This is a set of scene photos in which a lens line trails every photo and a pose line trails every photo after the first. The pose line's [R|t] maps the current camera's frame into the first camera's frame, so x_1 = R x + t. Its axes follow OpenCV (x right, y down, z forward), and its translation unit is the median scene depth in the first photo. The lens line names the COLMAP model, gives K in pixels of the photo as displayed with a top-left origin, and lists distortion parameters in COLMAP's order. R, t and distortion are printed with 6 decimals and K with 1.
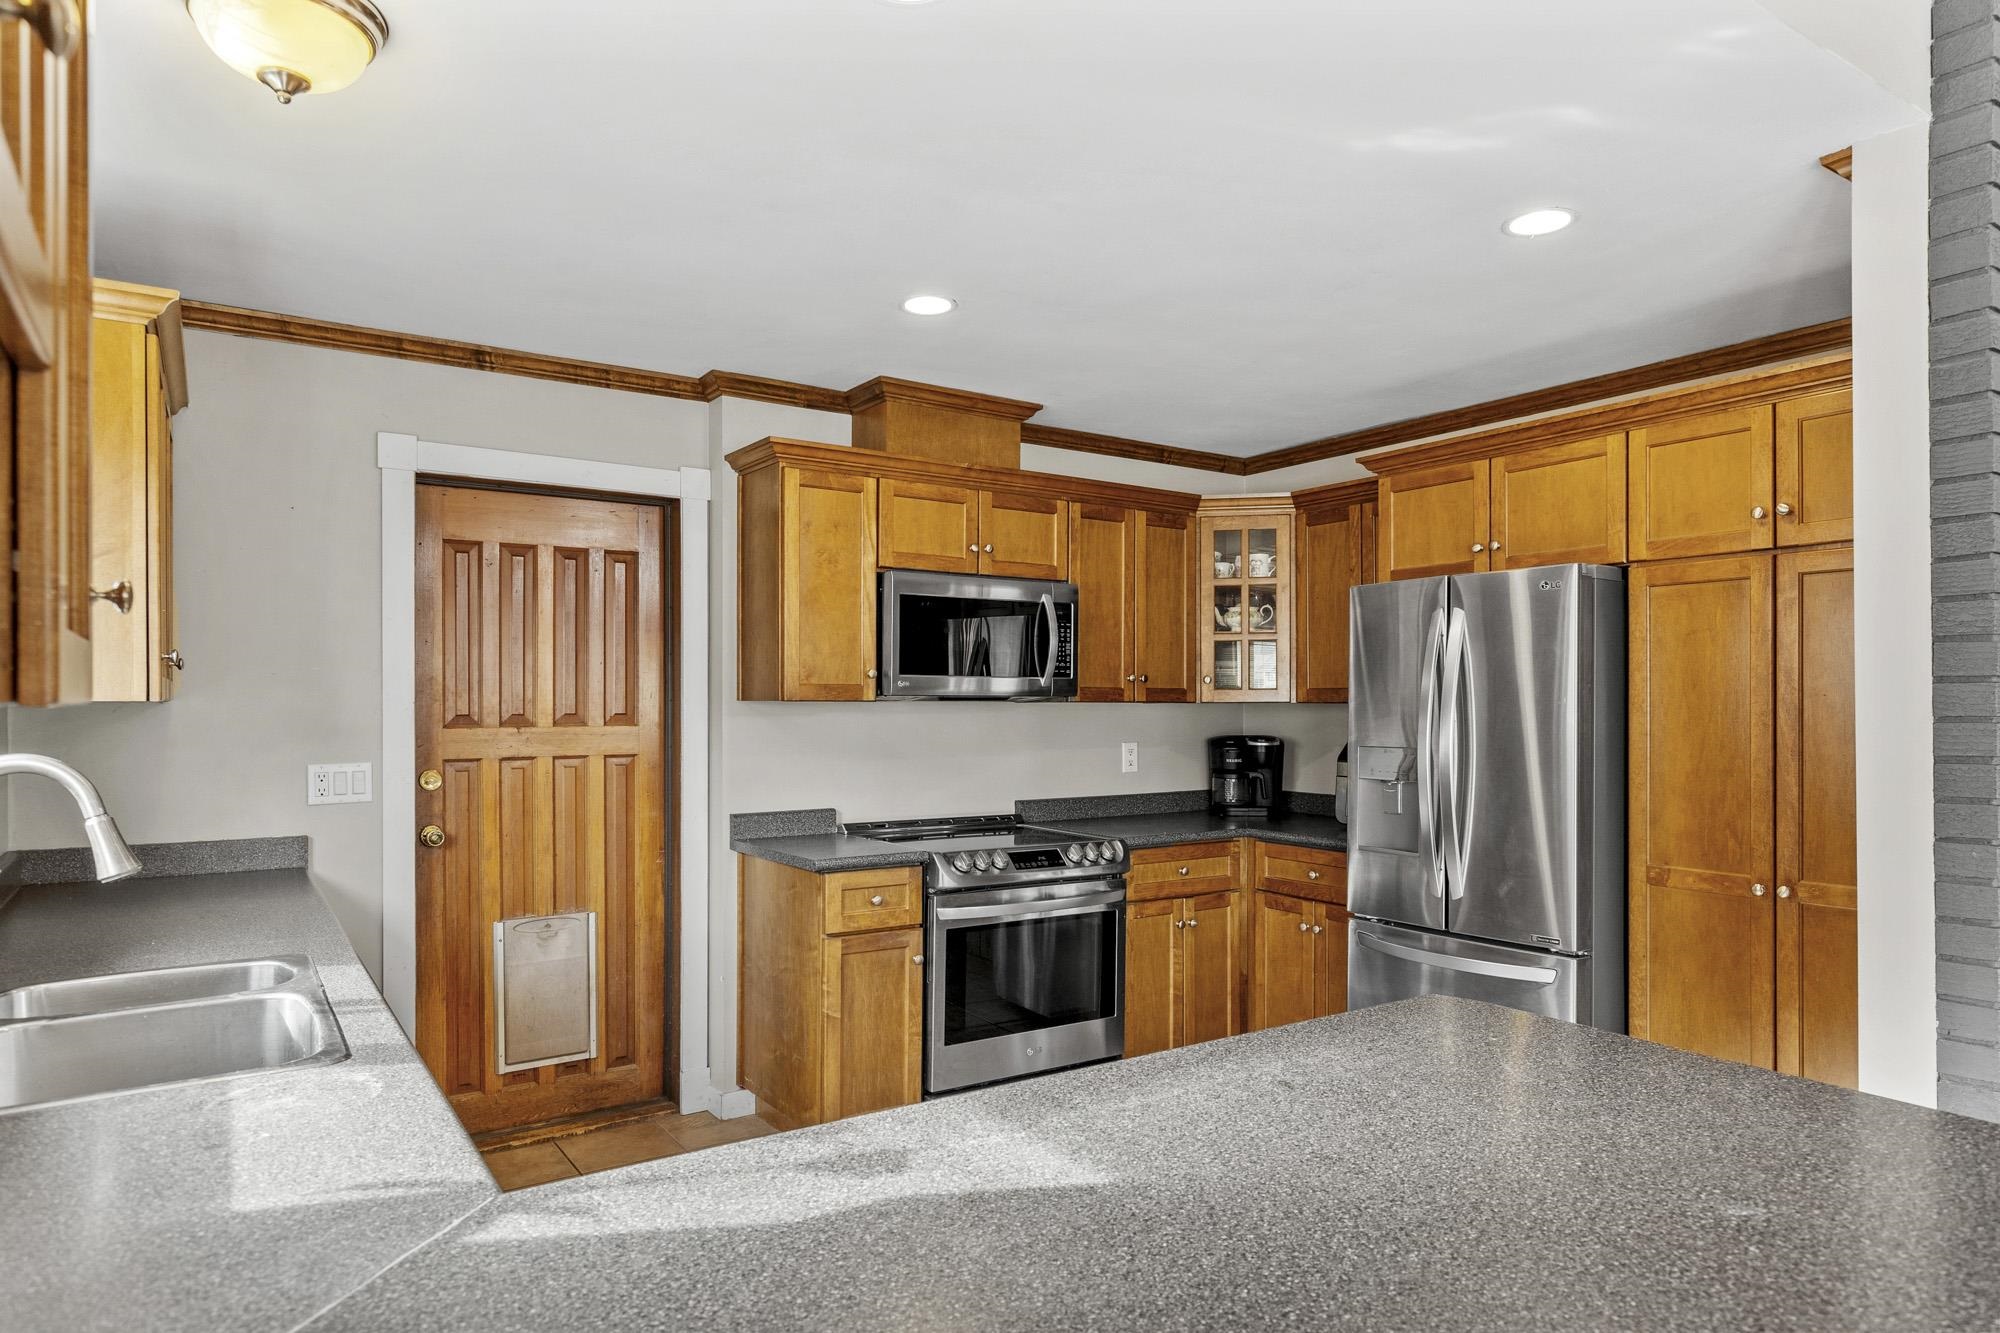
lens RADIAL K [[1189.3, 0, 998.2], [0, 1189.3, 698.0], [0, 0, 1]] dist [0.002585, 0.000210]
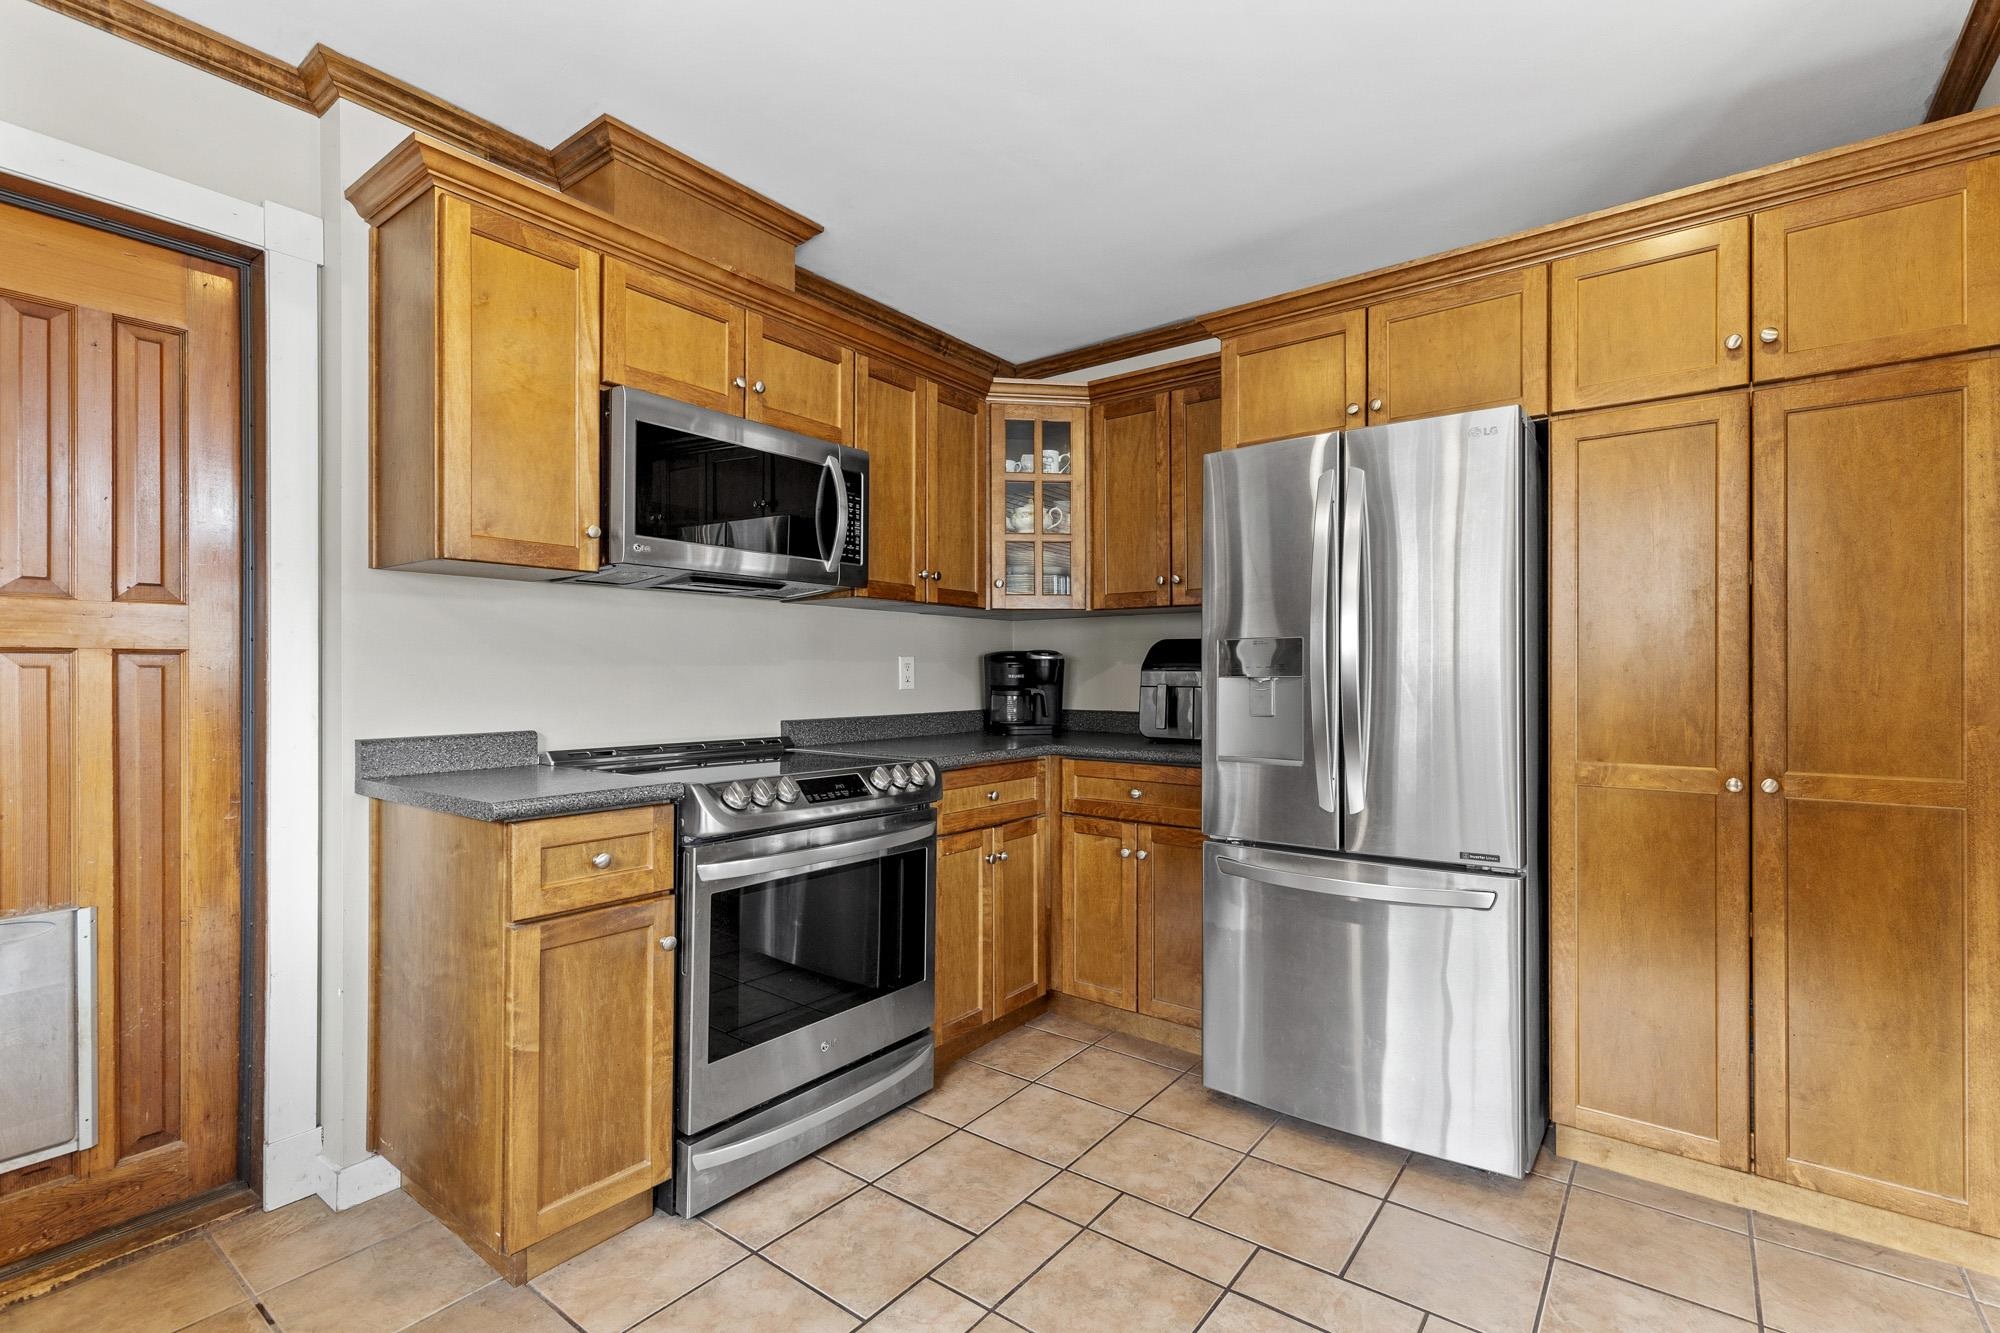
lens RADIAL K [[913.6, 0, 1013.7], [0, 913.6, 668.3], [0, 0, 1]] dist [0.006464, -0.000690]
pose [[0.946253, 0.000201, 0.323427, -0.045261], [-0.000786, 0.999998, 0.001678, 0.057056], [-0.323426, -0.001842, 0.946252, 0.404607]]
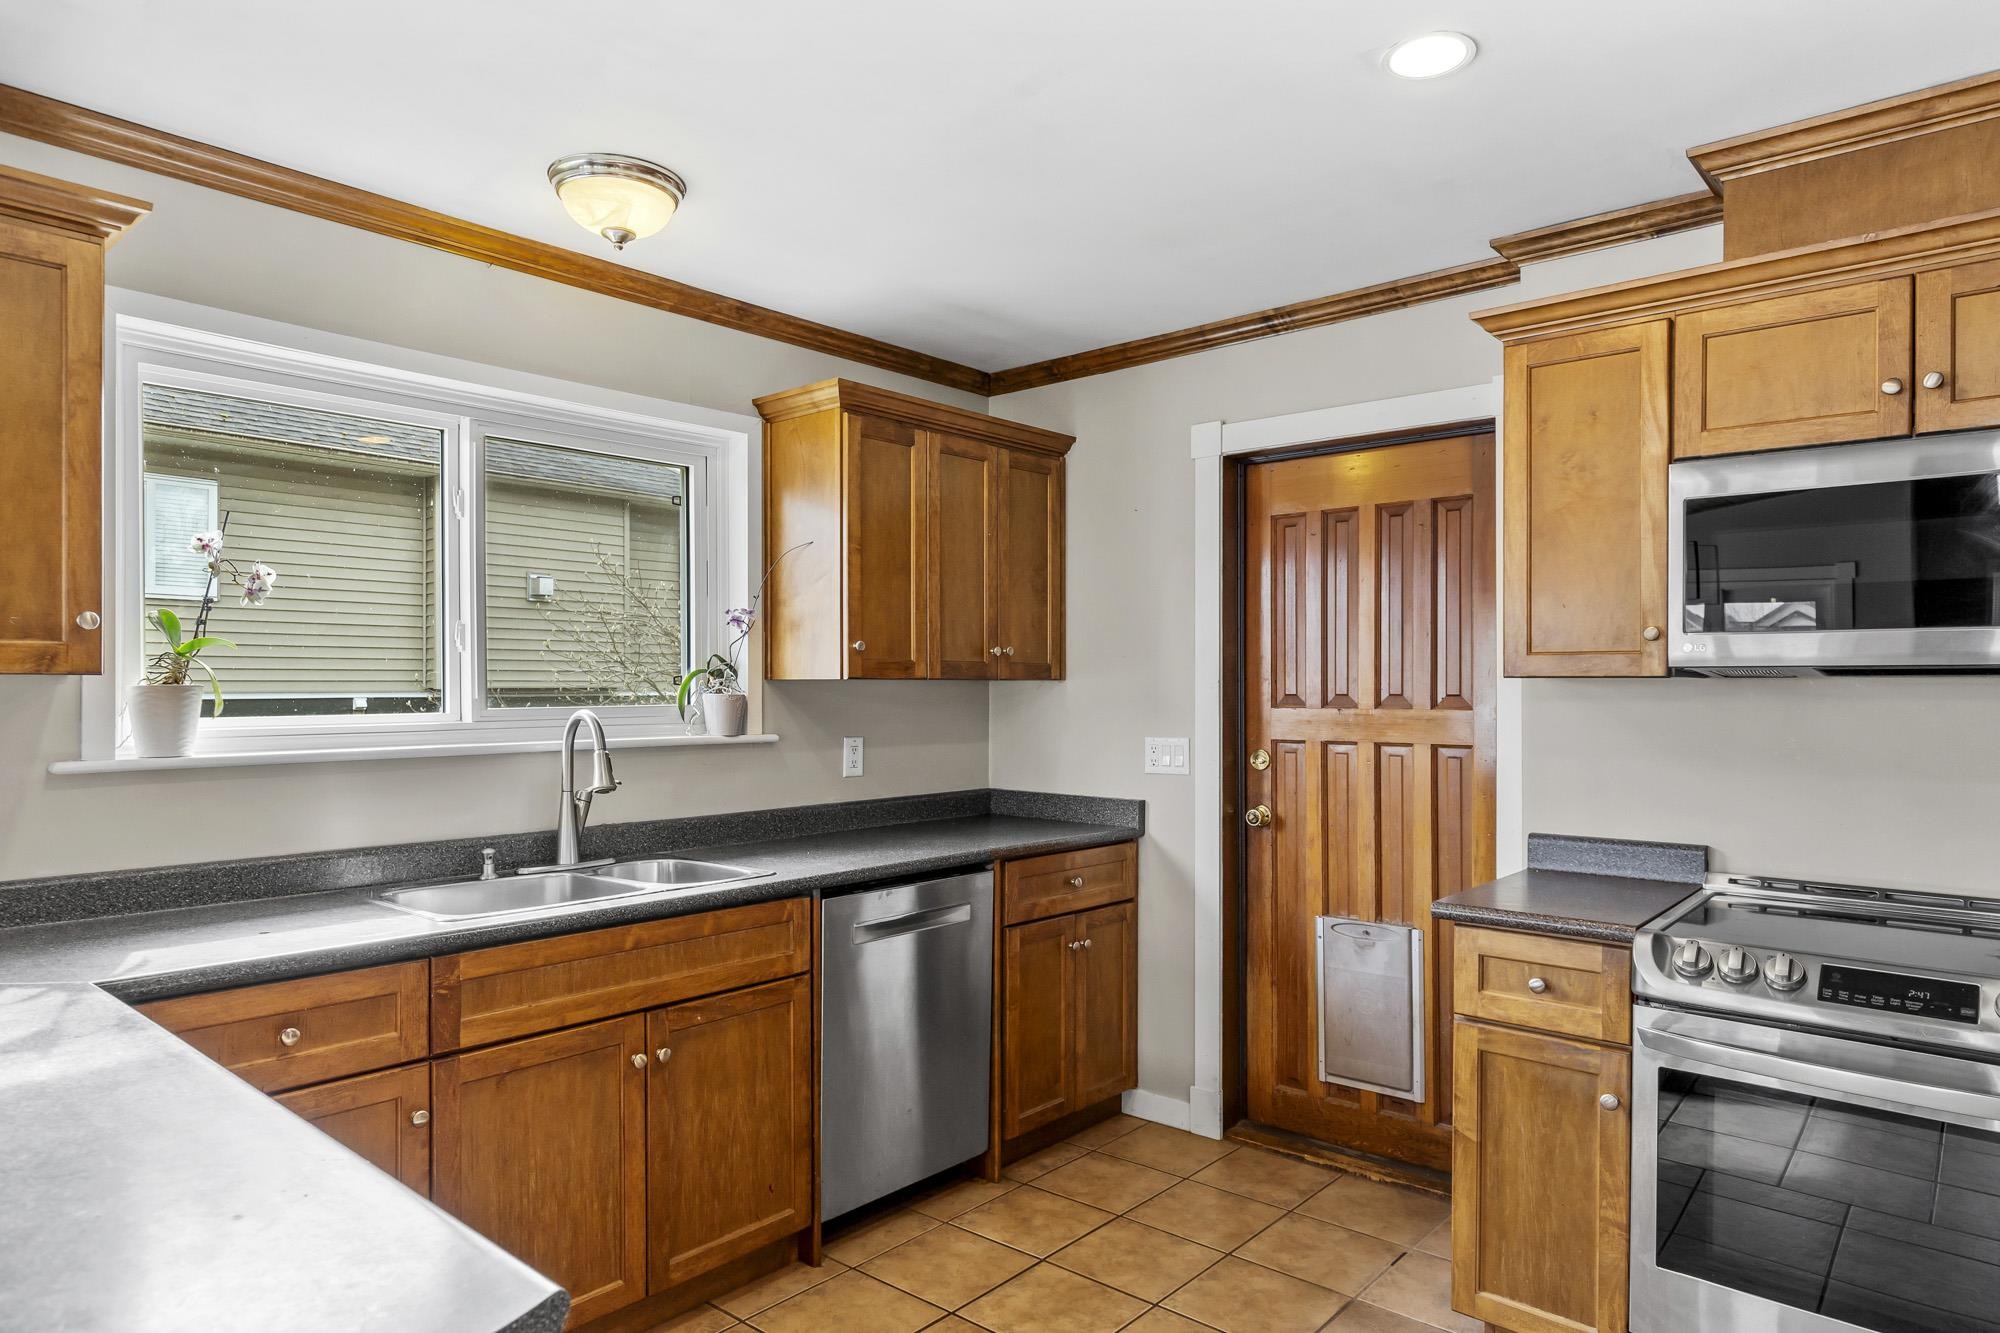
lens RADIAL K [[1201.7, 0, 1002.0], [0, 1201.7, 676.9], [0, 0, 1]] dist [0.001466, 0.000066]
pose [[0.256522, -0.007979, -0.966505, 0.409122], [0.002771, 0.999968, -0.007520, 0.006325], [0.966534, -0.000749, 0.256536, 0.494252]]
